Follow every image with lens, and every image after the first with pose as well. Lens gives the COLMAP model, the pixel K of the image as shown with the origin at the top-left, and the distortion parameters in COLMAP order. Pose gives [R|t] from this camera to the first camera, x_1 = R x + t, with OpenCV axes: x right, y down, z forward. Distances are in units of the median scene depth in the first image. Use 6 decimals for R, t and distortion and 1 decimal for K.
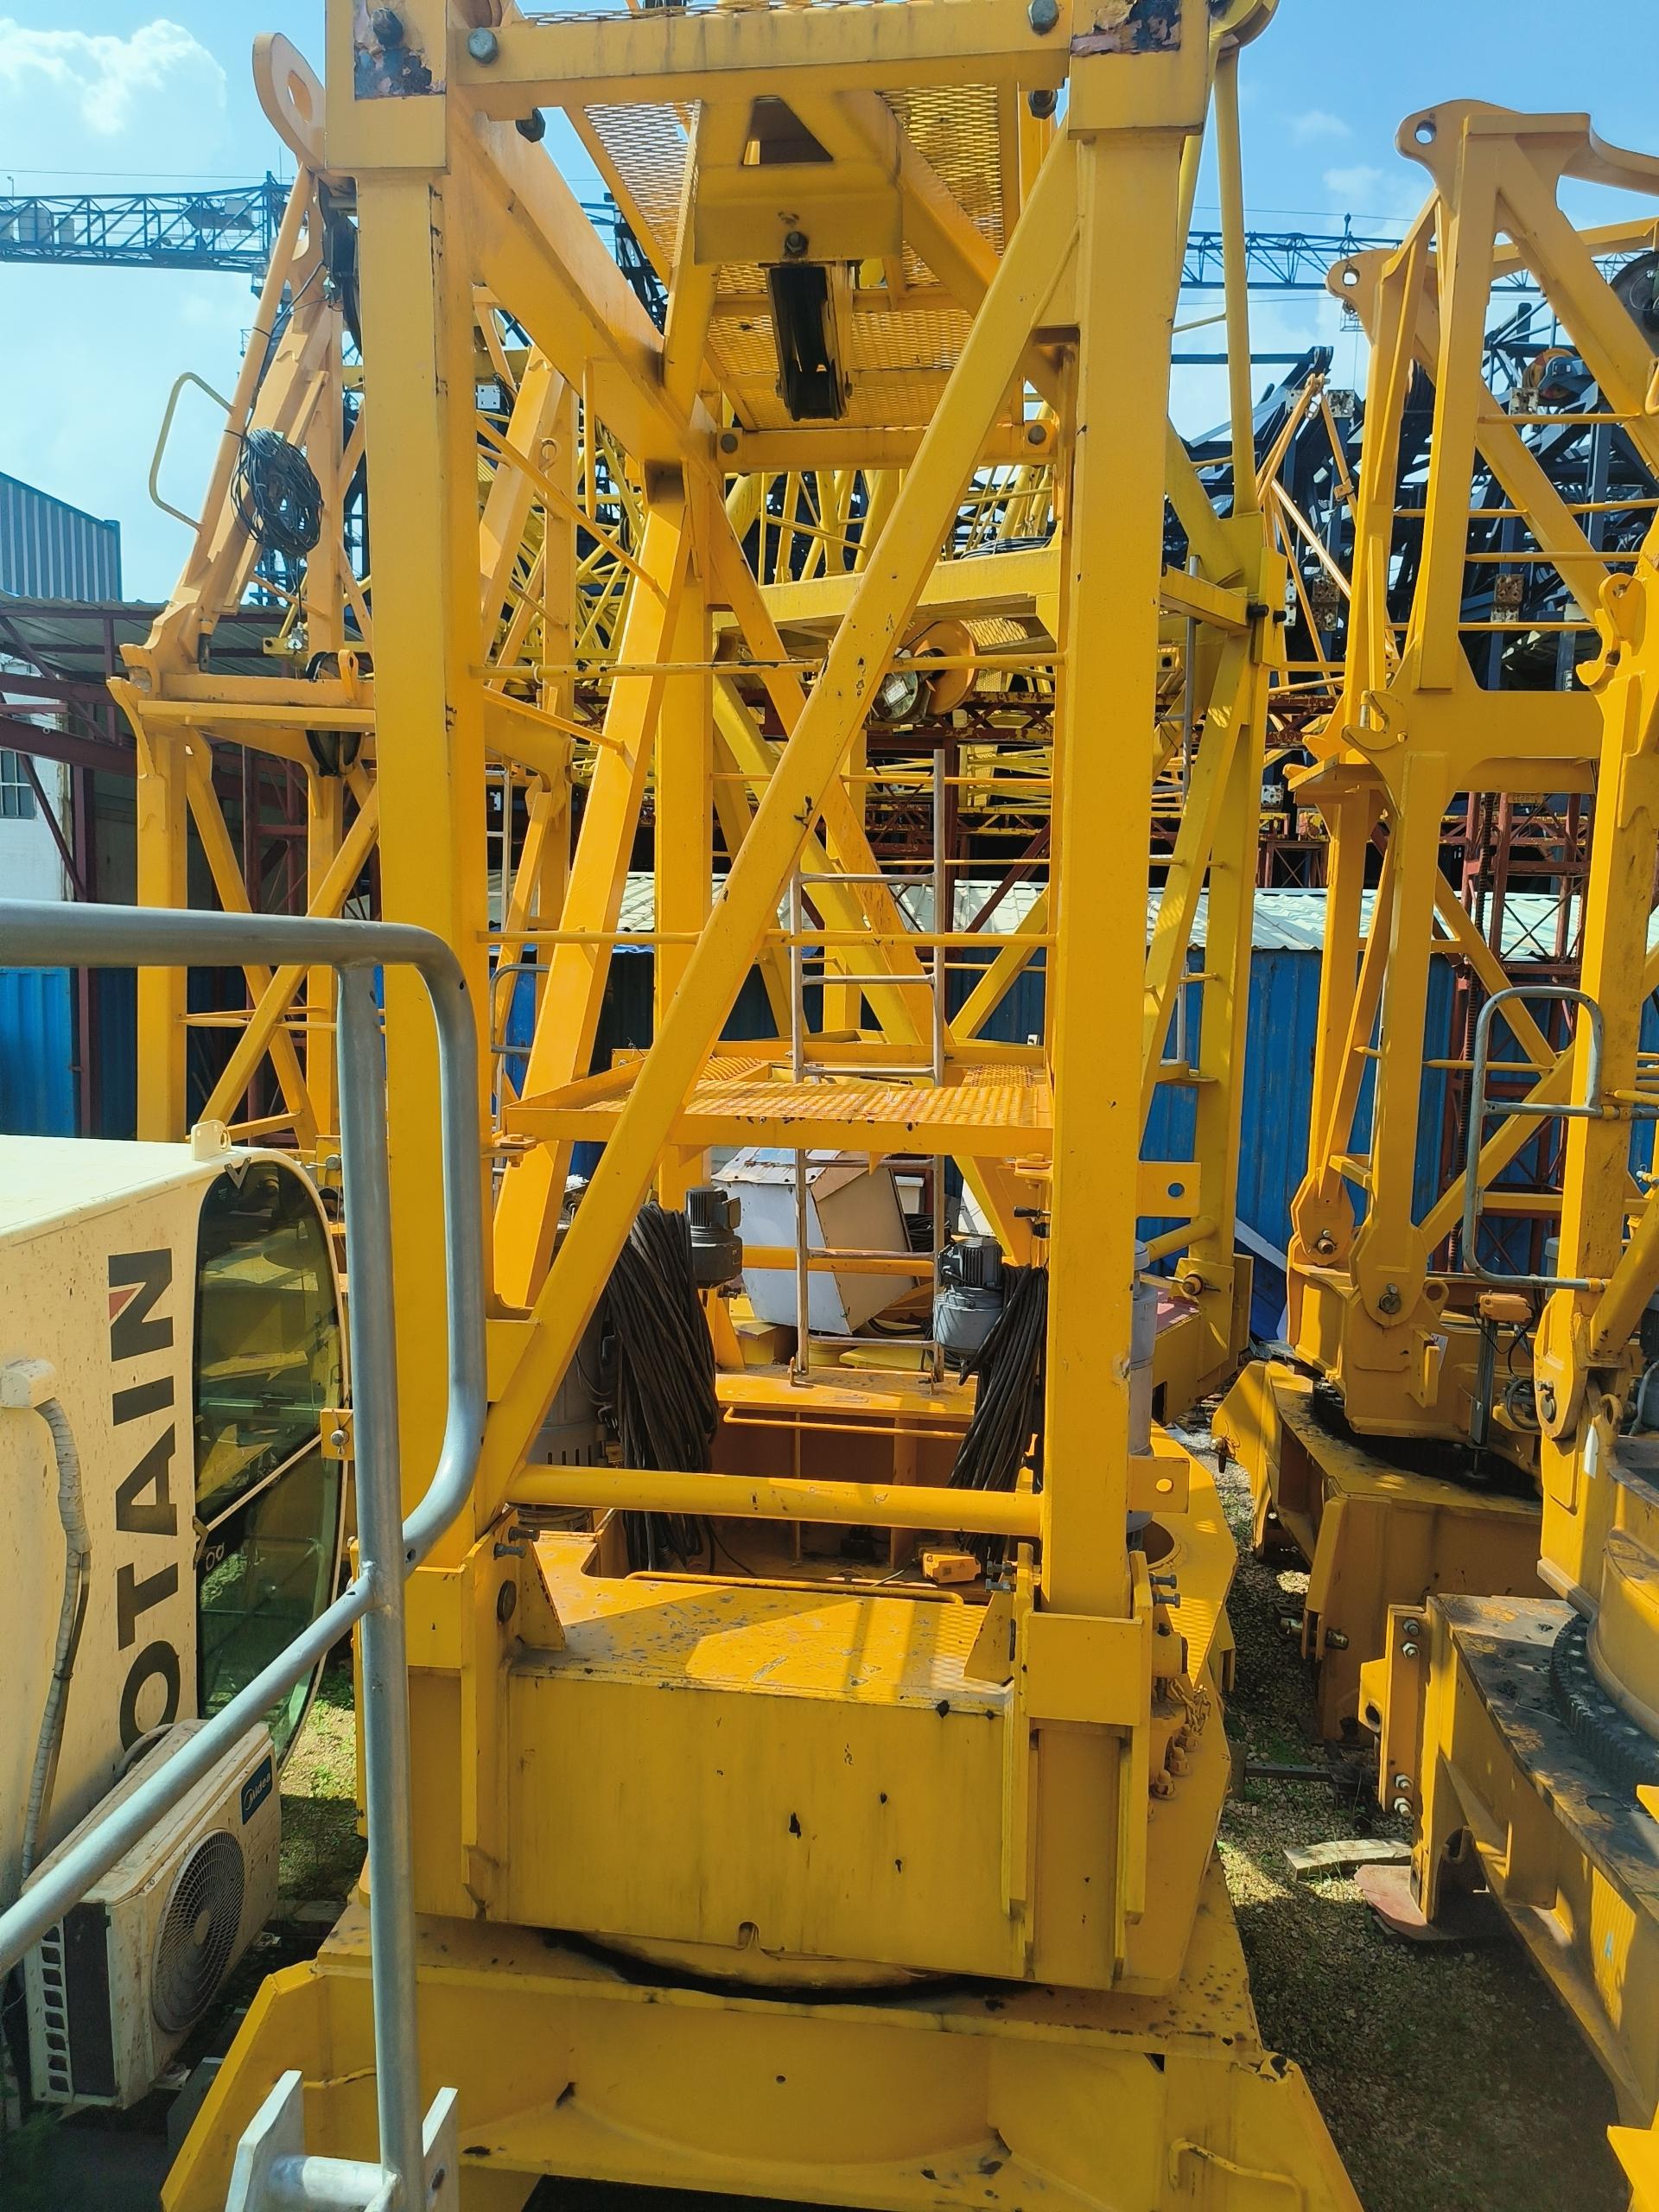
lens RADIAL K [[1416.8, 0, 833.0], [0, 1416.8, 1073.3], [0, 0, 1]] dist [0.048530, -0.055452]
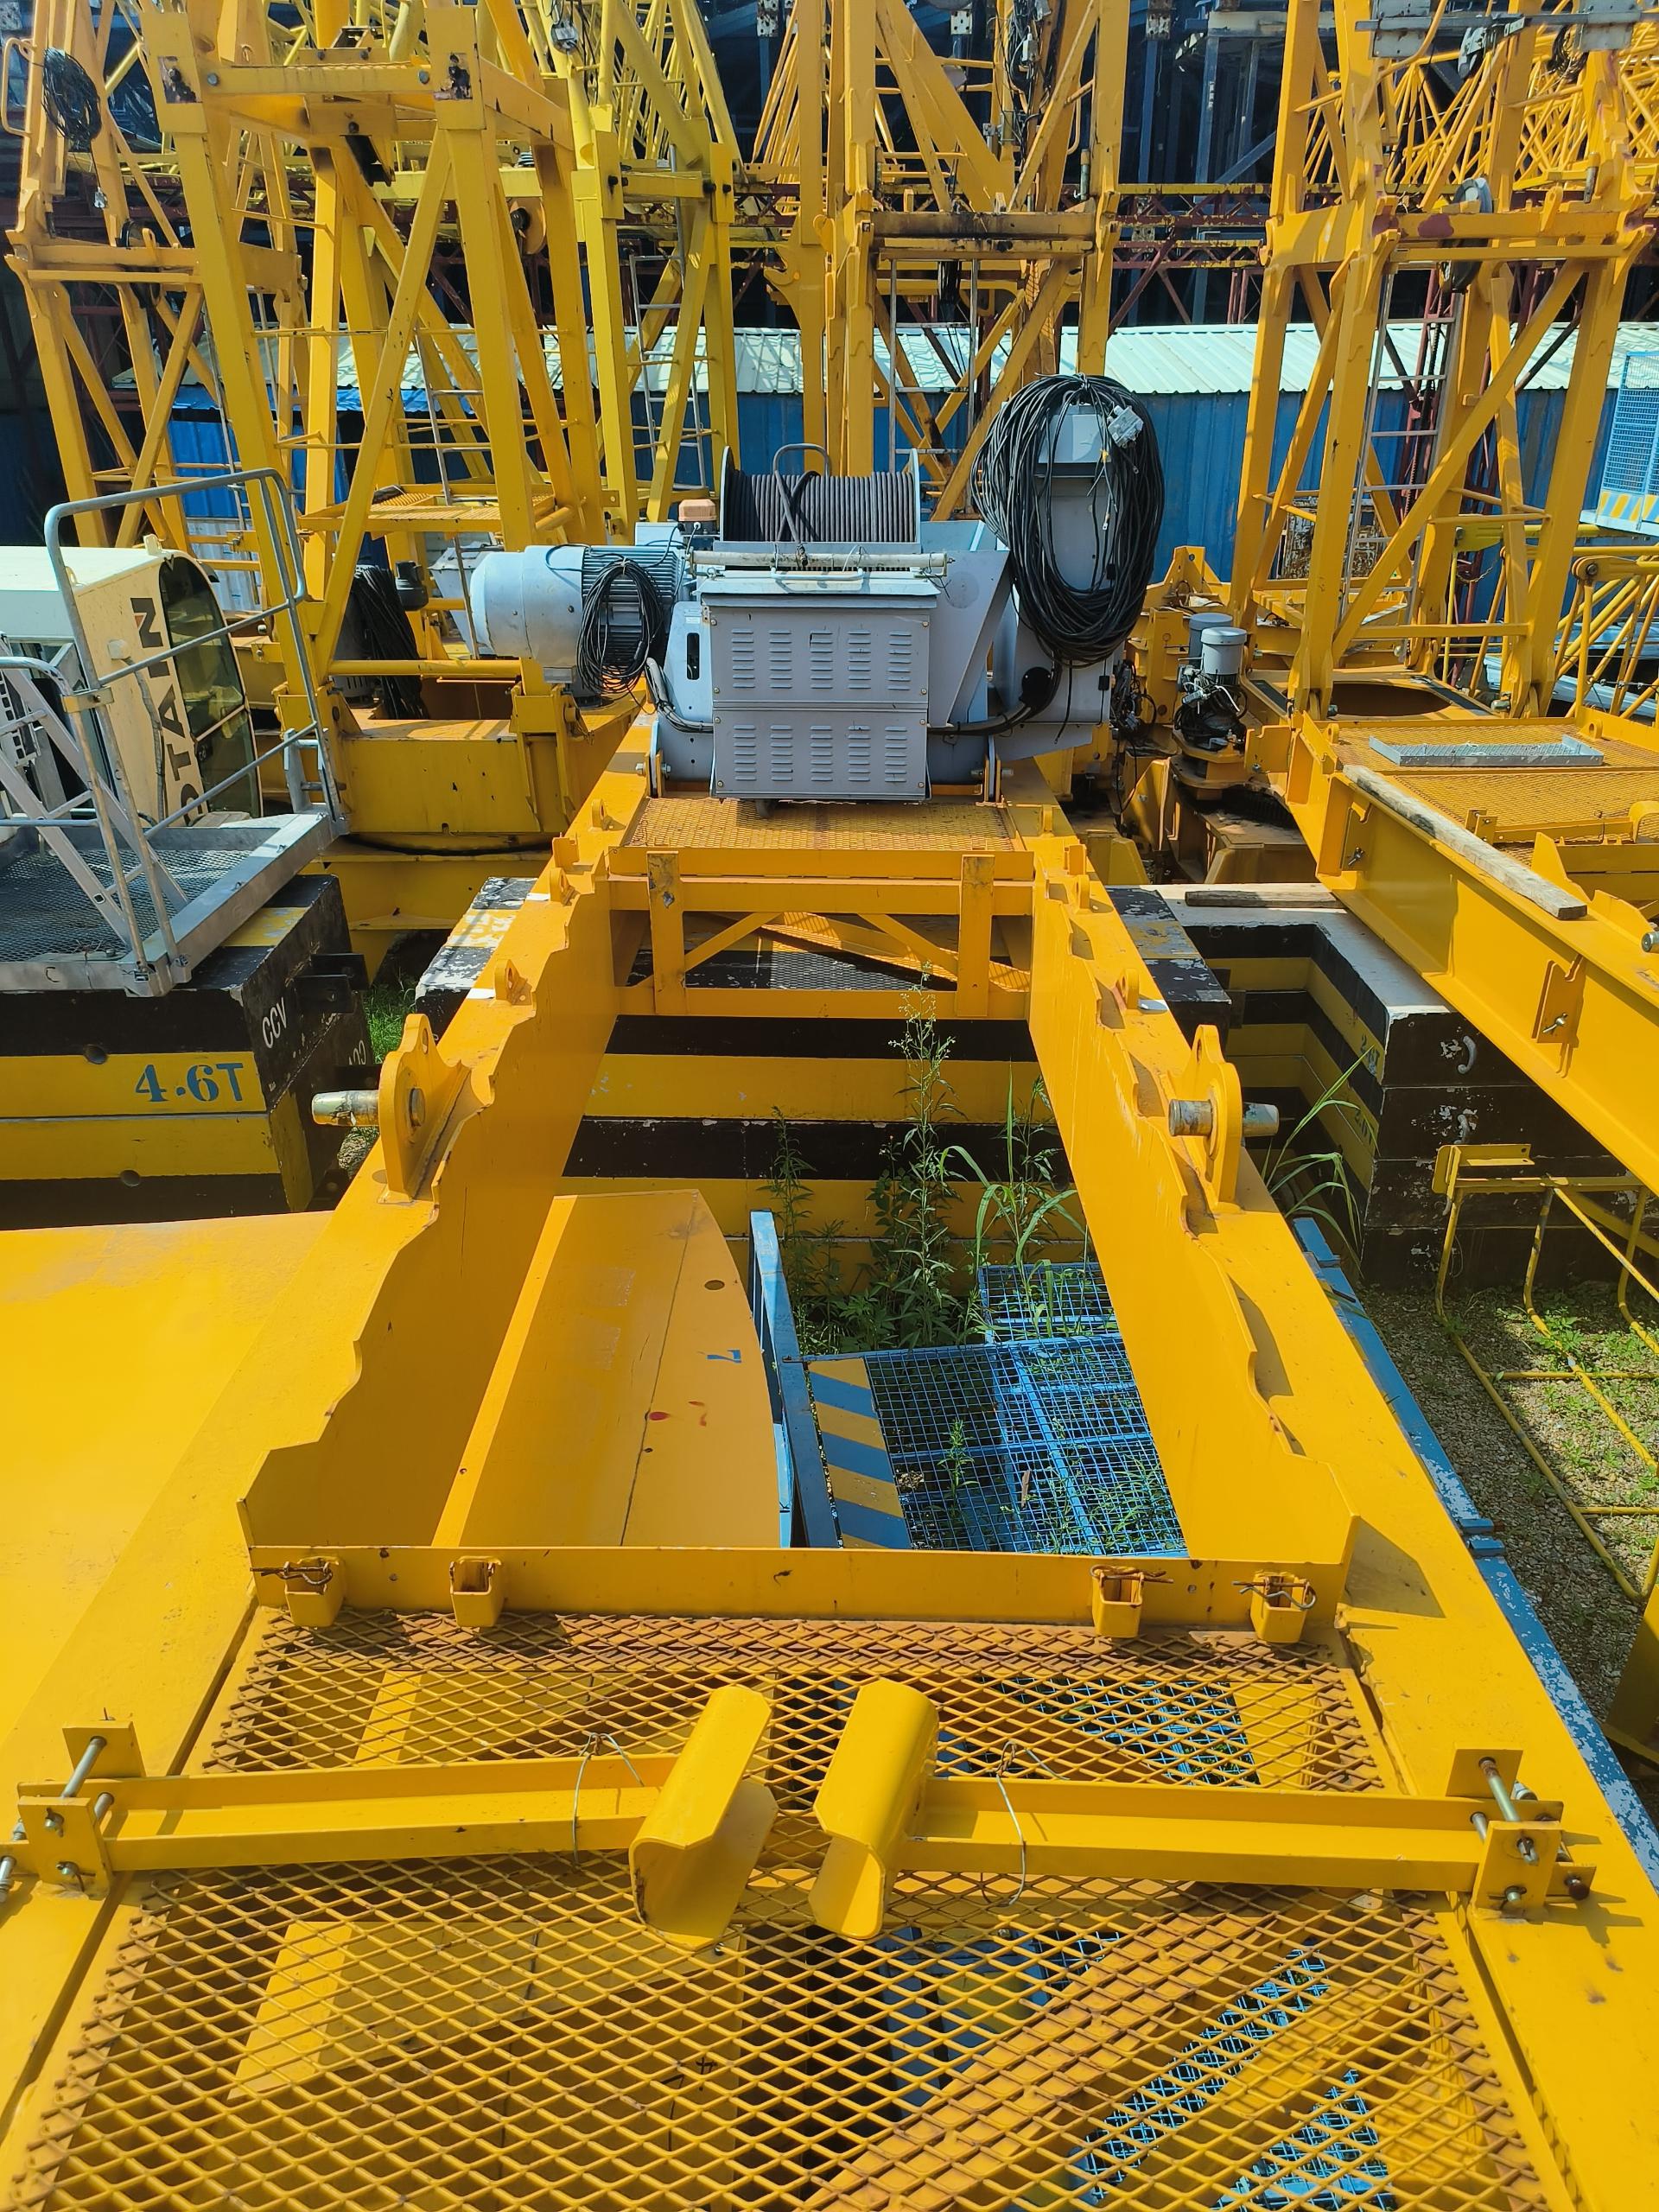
lens RADIAL K [[1447.7, 0, 880.0], [0, 1447.7, 1116.5], [0, 0, 1]] dist [0.073395, -0.061072]
pose [[0.991563, -0.080143, 0.101882, 0.345481], [0.034408, 0.920504, 0.389216, 0.015206], [-0.124975, -0.382427, 0.915495, -1.512733]]
